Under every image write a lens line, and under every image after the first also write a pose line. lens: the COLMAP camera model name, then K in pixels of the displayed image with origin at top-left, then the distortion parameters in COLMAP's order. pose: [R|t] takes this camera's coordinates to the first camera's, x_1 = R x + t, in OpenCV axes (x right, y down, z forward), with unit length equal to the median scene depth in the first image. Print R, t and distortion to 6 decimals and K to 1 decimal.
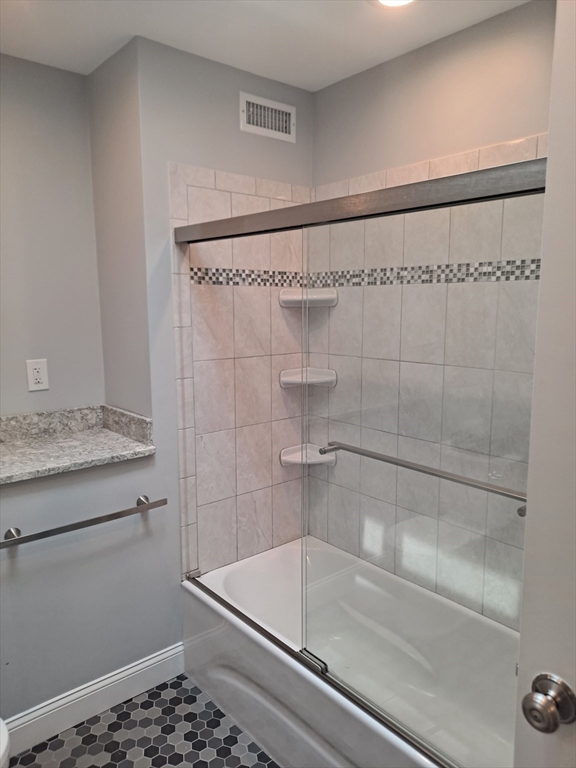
lens RADIAL K [[561.3, 0, 288.0], [0, 561.3, 384.0], [0, 0, 1]] dist [0.050939, -0.053186]
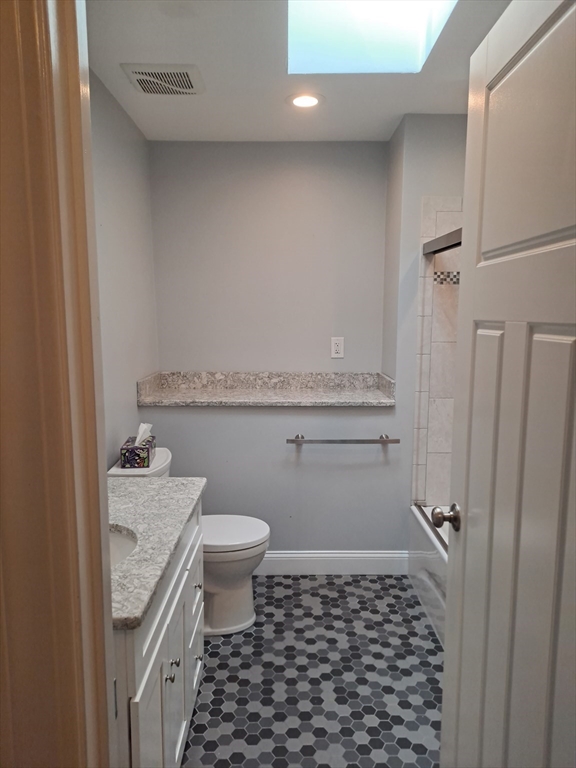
lens RADIAL K [[561.3, 0, 288.0], [0, 561.3, 384.0], [0, 0, 1]] dist [0.050939, -0.053186]
pose [[0.764882, 0.088064, -0.638122, 0.436838], [-0.099508, 0.994874, 0.018022, 0.069009], [0.636438, 0.049714, 0.769724, -0.242403]]
